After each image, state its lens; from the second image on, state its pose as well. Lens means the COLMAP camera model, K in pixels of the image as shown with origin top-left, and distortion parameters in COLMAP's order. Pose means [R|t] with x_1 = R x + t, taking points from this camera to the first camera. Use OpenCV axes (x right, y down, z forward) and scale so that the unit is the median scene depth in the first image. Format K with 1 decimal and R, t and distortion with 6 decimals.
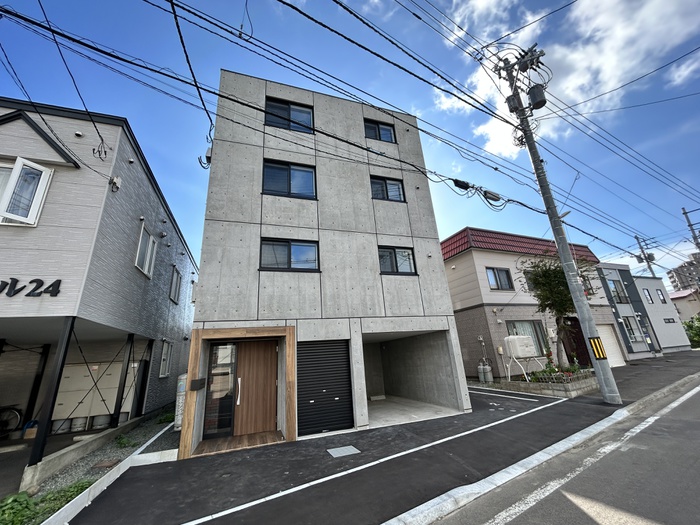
lens RADIAL K [[281.2, 0, 348.3], [0, 281.2, 260.7], [0, 0, 1]] dist [-0.001541, 0.001108]
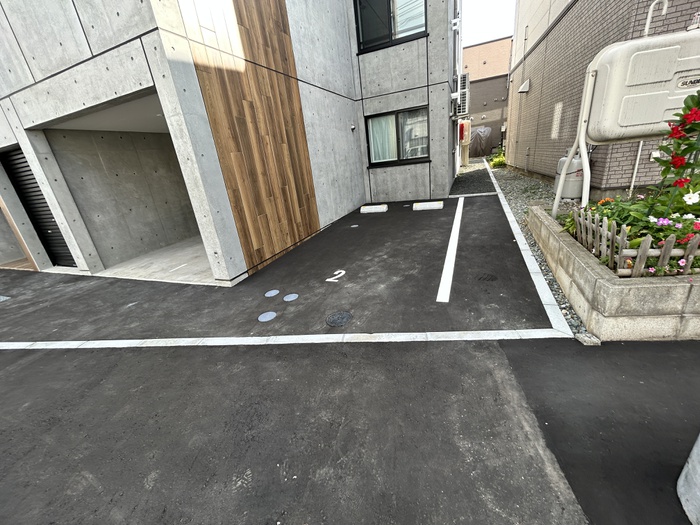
lens RADIAL K [[281.2, 0, 349.5], [0, 281.2, 262.3], [0, 0, 1]] dist [-0.001541, 0.001108]
pose [[0.755681, 0.206830, -0.621424, 0.839949], [0.280119, 0.755594, 0.592124, 0.287541], [0.592014, -0.621529, 0.513051, 0.883516]]
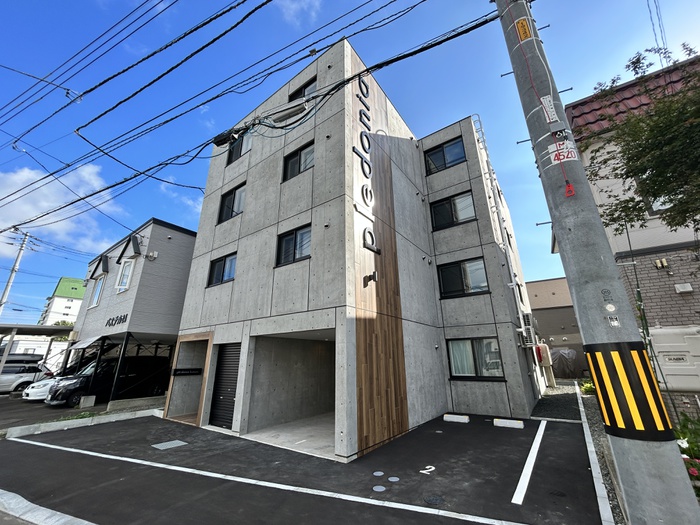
lens RADIAL K [[281.2, 0, 351.7], [0, 281.2, 263.5], [0, 0, 1]] dist [-0.001541, 0.001108]
pose [[0.572355, -0.207306, -0.793369, 0.996475], [0.245387, 0.966480, -0.075512, 0.167302], [0.782429, -0.151462, 0.604040, 0.691877]]
